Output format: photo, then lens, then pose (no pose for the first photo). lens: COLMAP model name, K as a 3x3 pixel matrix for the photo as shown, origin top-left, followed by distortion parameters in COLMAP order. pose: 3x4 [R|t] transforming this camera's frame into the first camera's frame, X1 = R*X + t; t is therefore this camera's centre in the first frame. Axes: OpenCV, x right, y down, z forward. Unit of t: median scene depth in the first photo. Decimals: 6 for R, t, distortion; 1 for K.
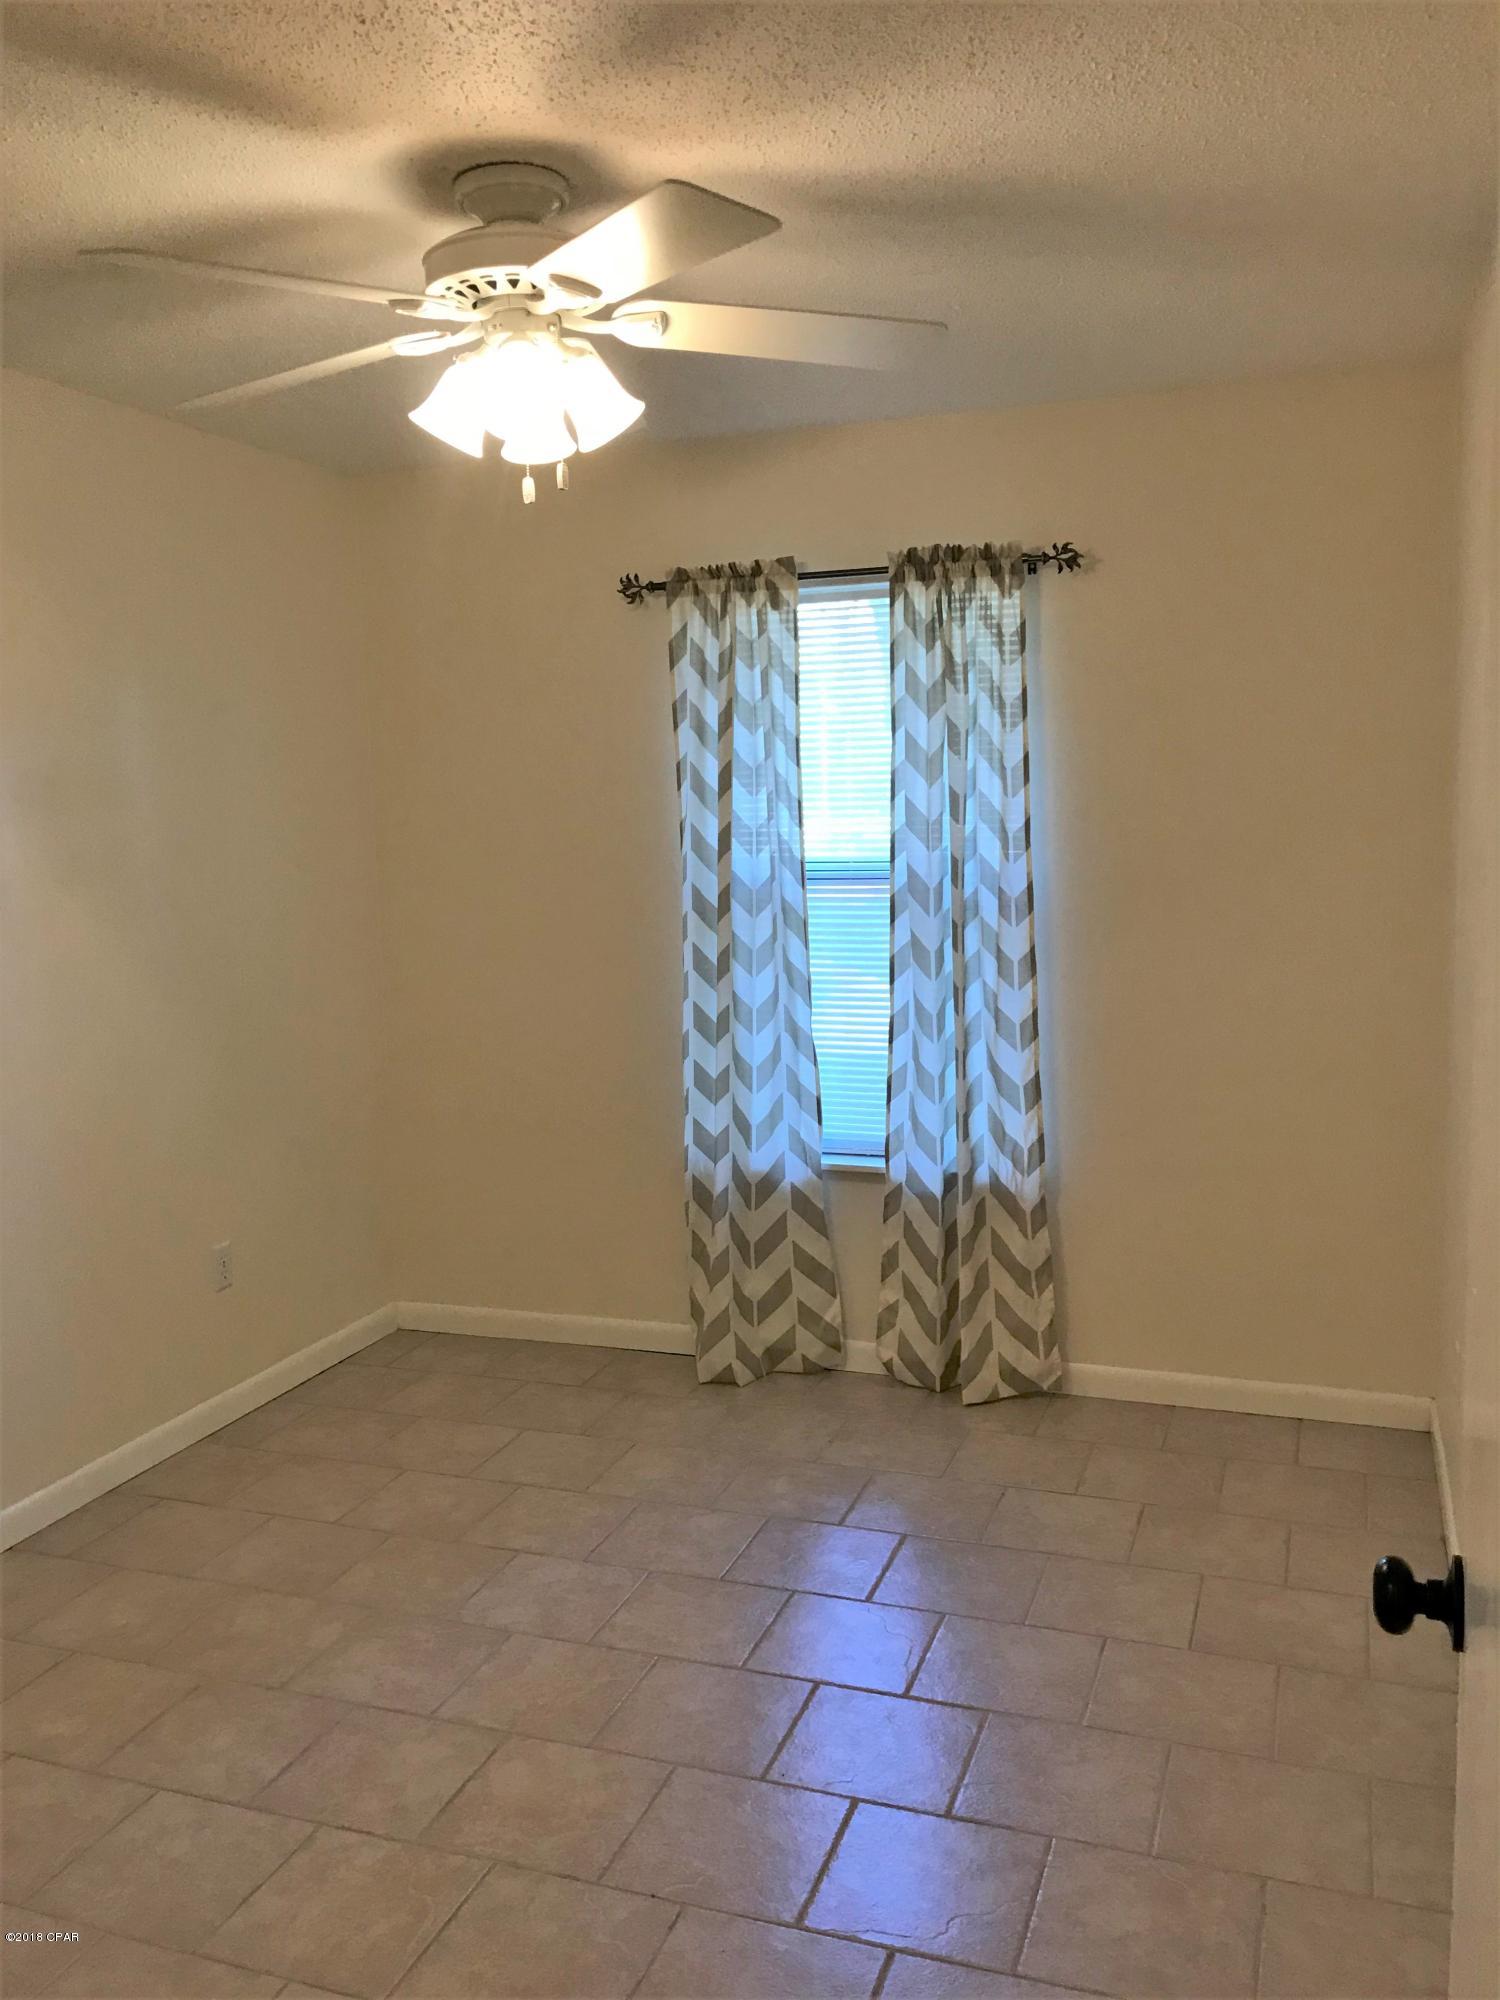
lens RADIAL K [[1642.0, 0, 750.0], [0, 1642.0, 1000.0], [0, 0, 1]] dist [0.004081, 0.004391]
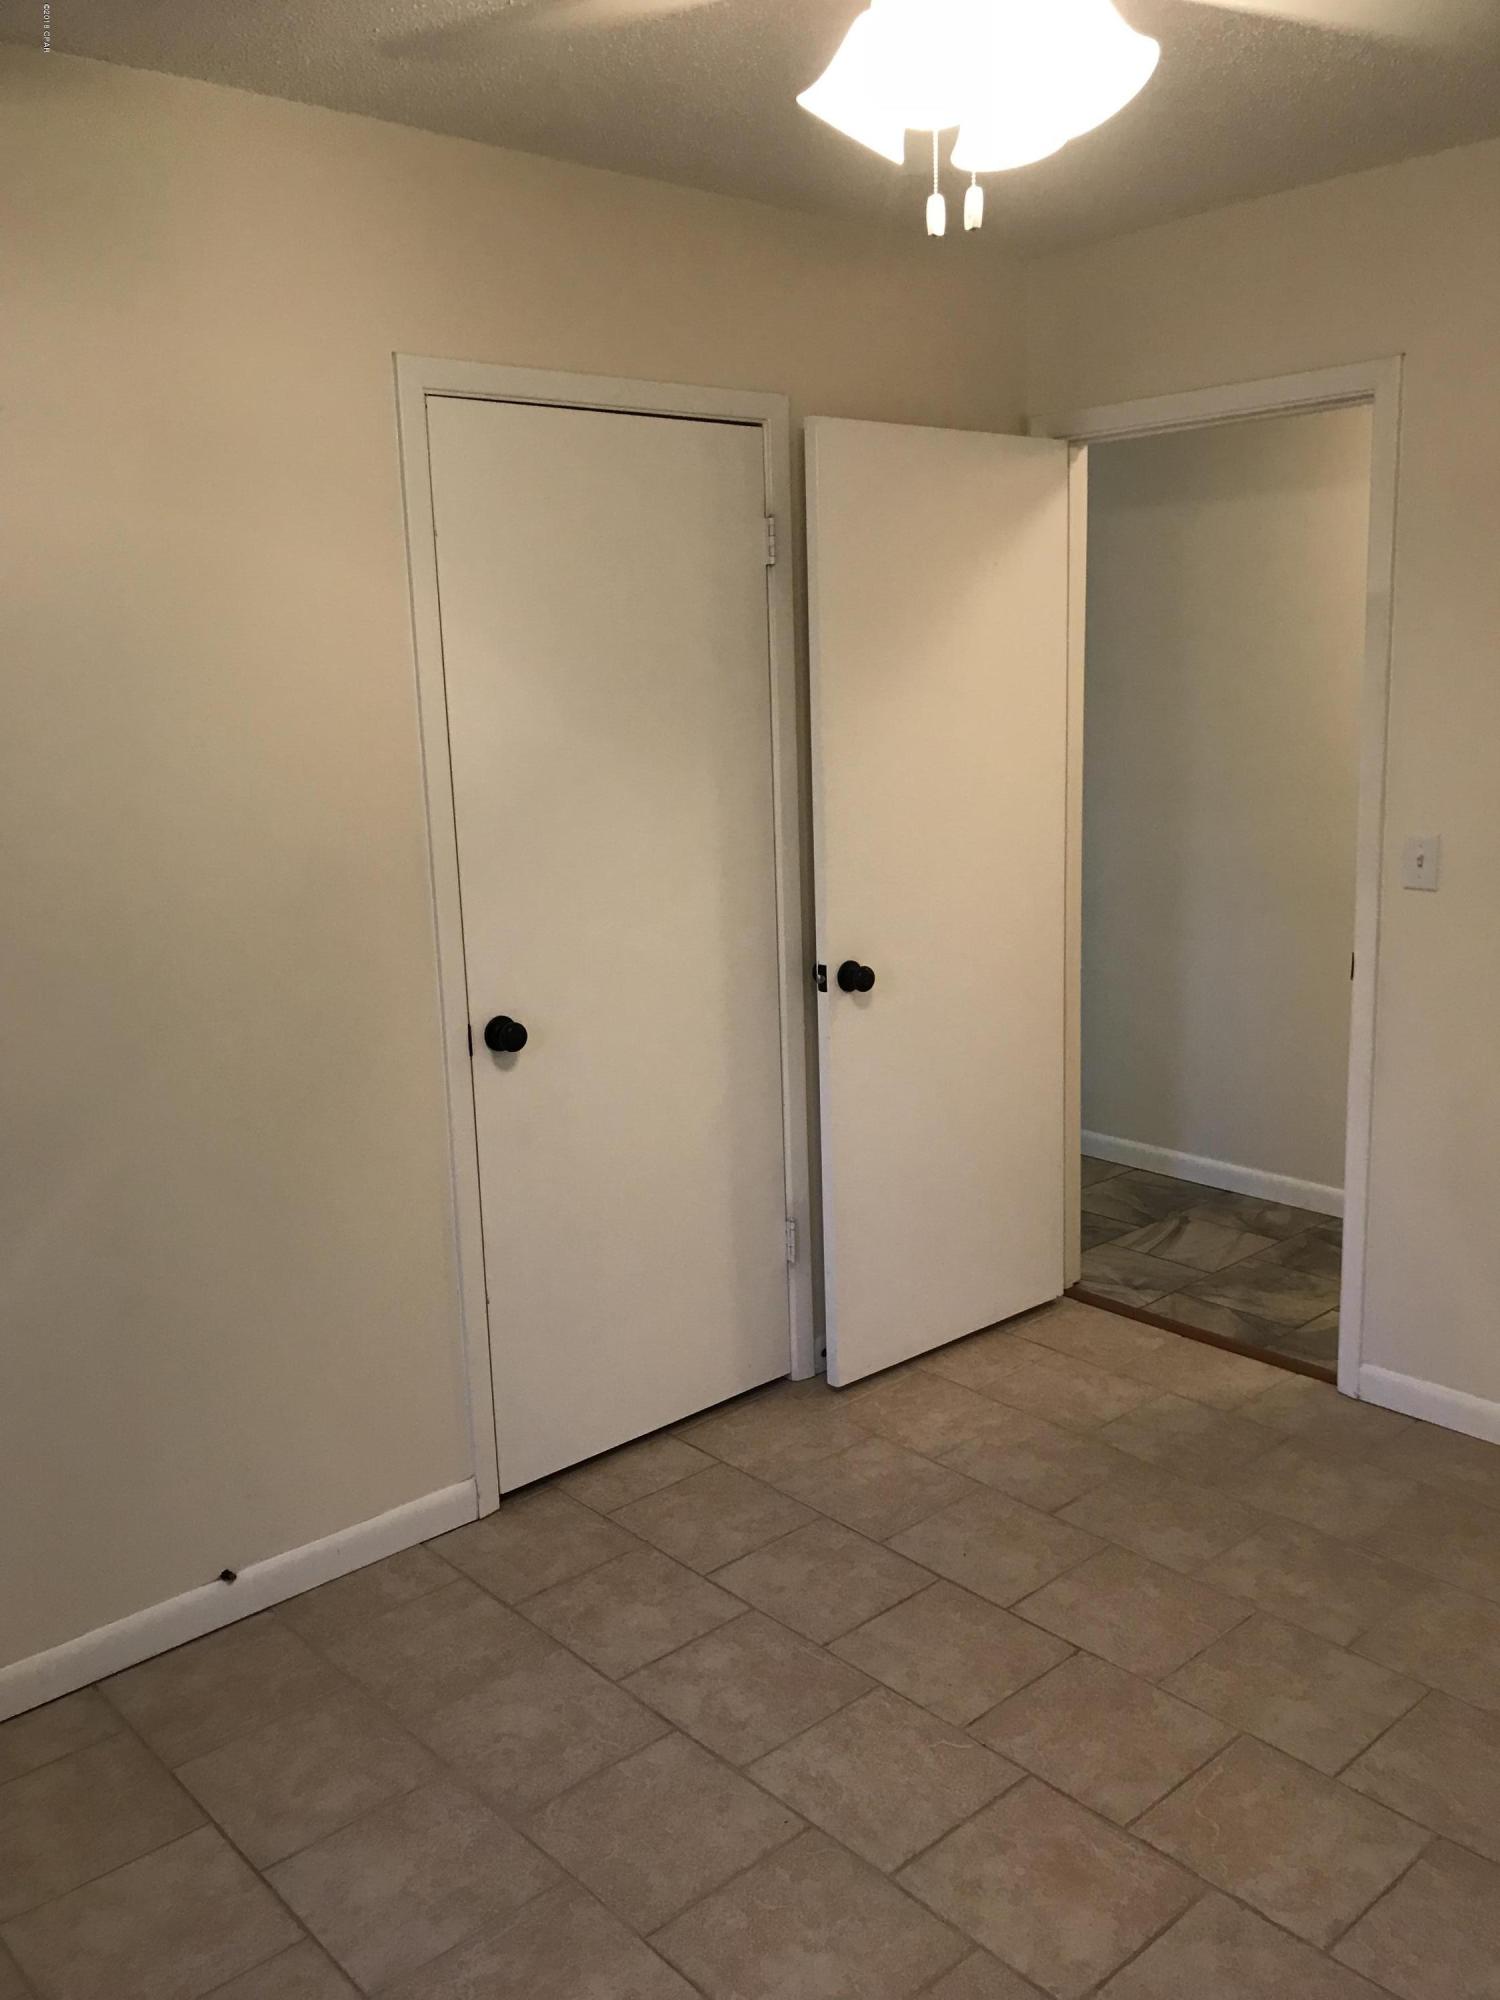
lens RADIAL K [[1642.3, 0, 750.0], [0, 1642.3, 1000.0], [0, 0, 1]] dist [0.012129, -0.002700]
pose [[-0.881230, -0.051842, 0.469837, -0.380742], [0.101343, 0.950134, 0.294917, -0.227768], [-0.461697, 0.307504, -0.832032, 1.721090]]
